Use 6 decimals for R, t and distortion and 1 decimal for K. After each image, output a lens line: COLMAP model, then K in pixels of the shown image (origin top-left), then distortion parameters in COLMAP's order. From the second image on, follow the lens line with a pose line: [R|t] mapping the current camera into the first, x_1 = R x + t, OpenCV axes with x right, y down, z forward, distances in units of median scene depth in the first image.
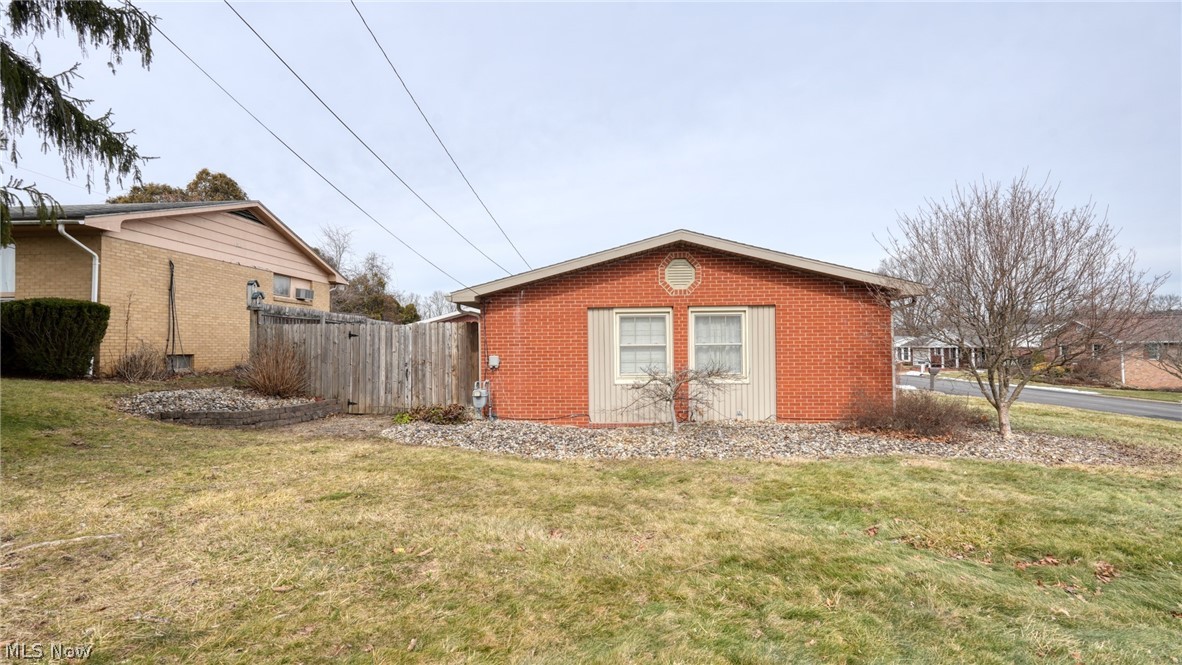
lens RADIAL K [[589.7, 0, 581.1], [0, 589.7, 338.2], [0, 0, 1]] dist [-0.002124, -0.000031]
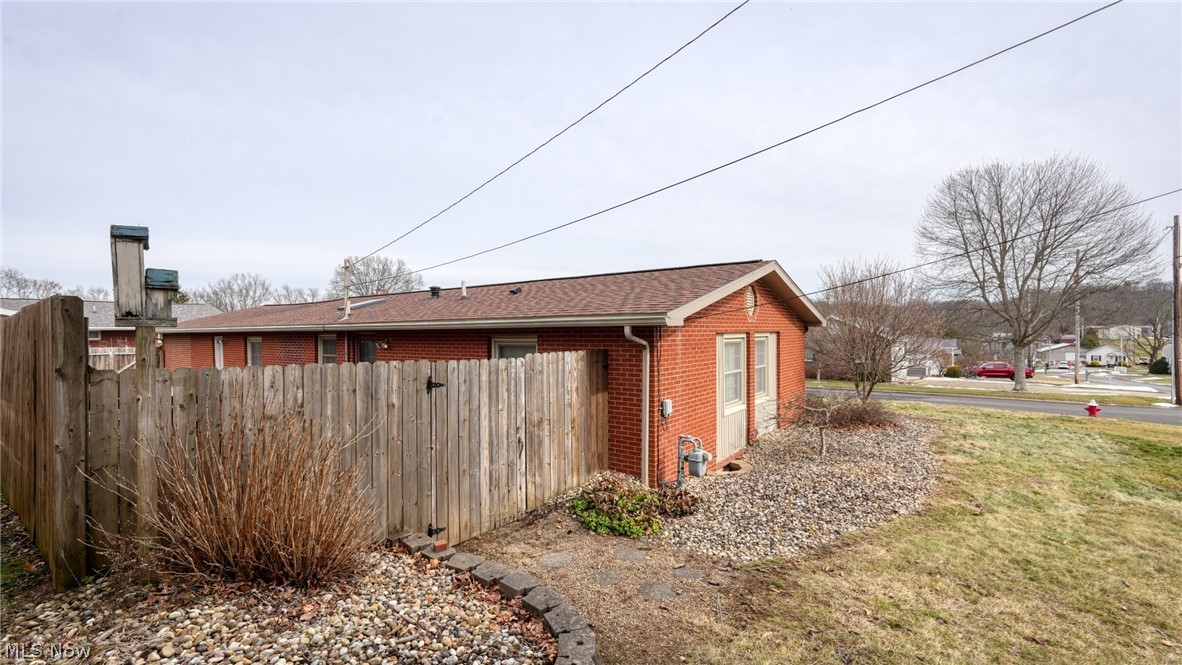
lens RADIAL K [[517.0, 0, 587.0], [0, 517.0, 335.7], [0, 0, 1]] dist [-0.009211, 0.002011]
pose [[0.523446, -0.004130, 0.852049, -0.567338], [-0.011510, 0.999863, 0.011918, -0.042094], [-0.851981, -0.016045, 0.523327, 0.579351]]
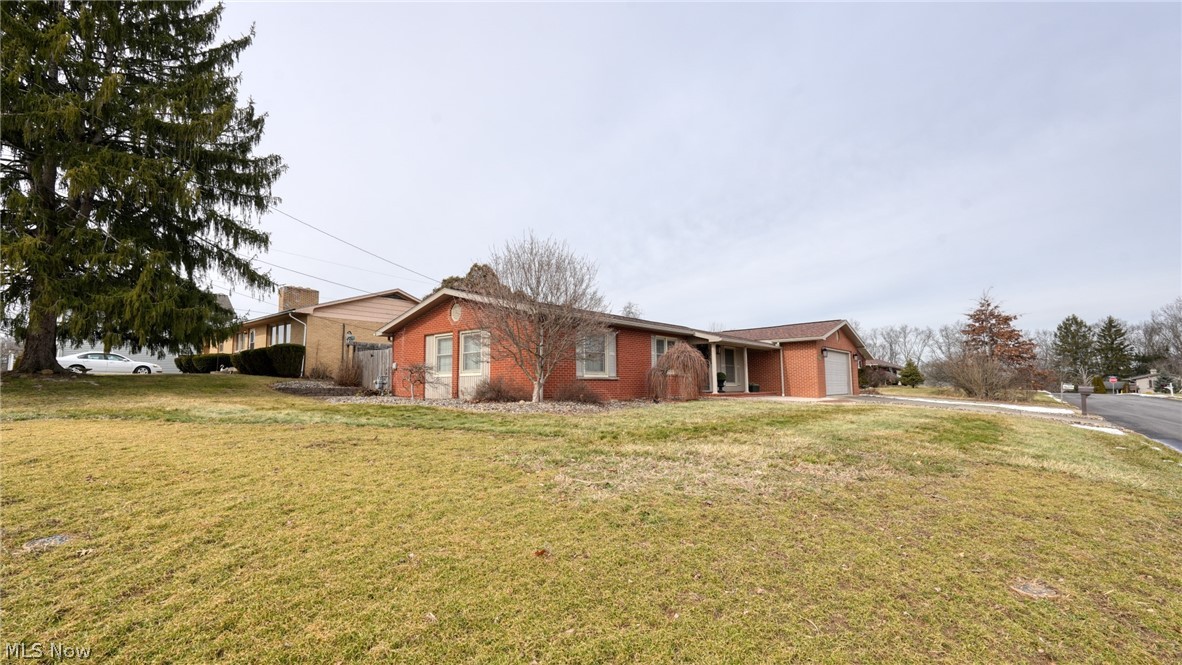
lens RADIAL K [[517.0, 0, 594.8], [0, 517.0, 331.9], [0, 0, 1]] dist [-0.009211, 0.002011]
pose [[0.827746, -0.060915, -0.557787, 1.043909], [0.022274, 0.996873, -0.075811, 0.056120], [0.560661, 0.050328, 0.826514, -0.030840]]
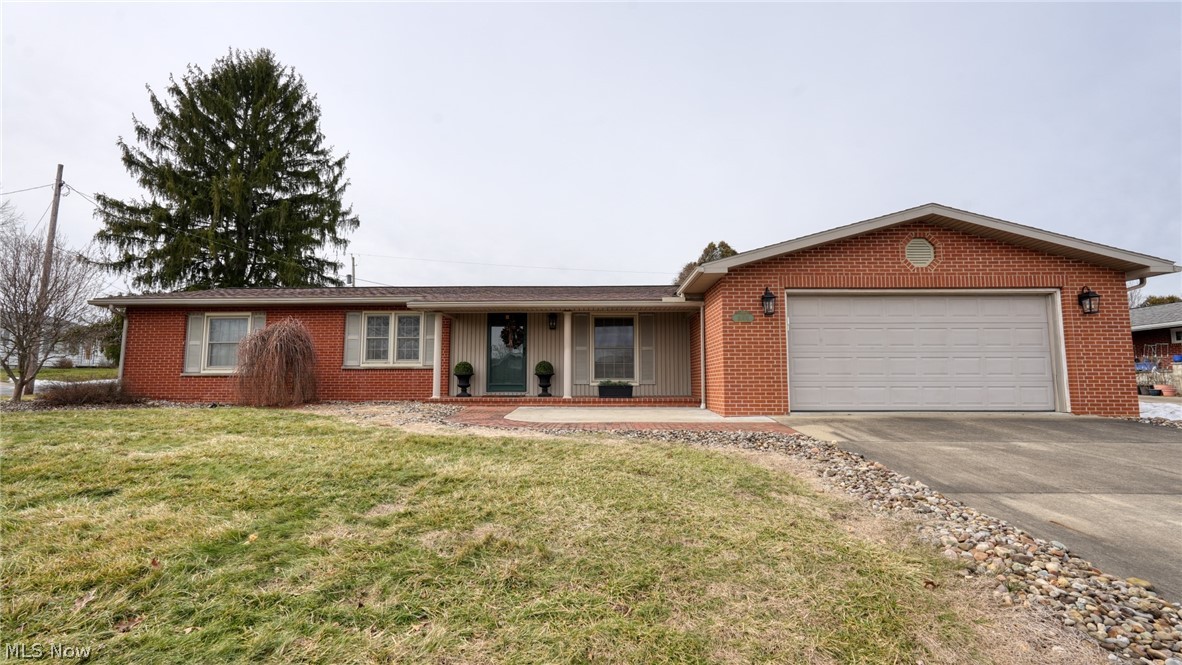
lens RADIAL K [[517.0, 0, 596.1], [0, 517.0, 332.6], [0, 0, 1]] dist [-0.009211, 0.002011]
pose [[0.080515, -0.098064, -0.991918, 1.352631], [0.032863, 0.994869, -0.095688, 0.105353], [0.996212, -0.024893, 0.083324, 1.414546]]
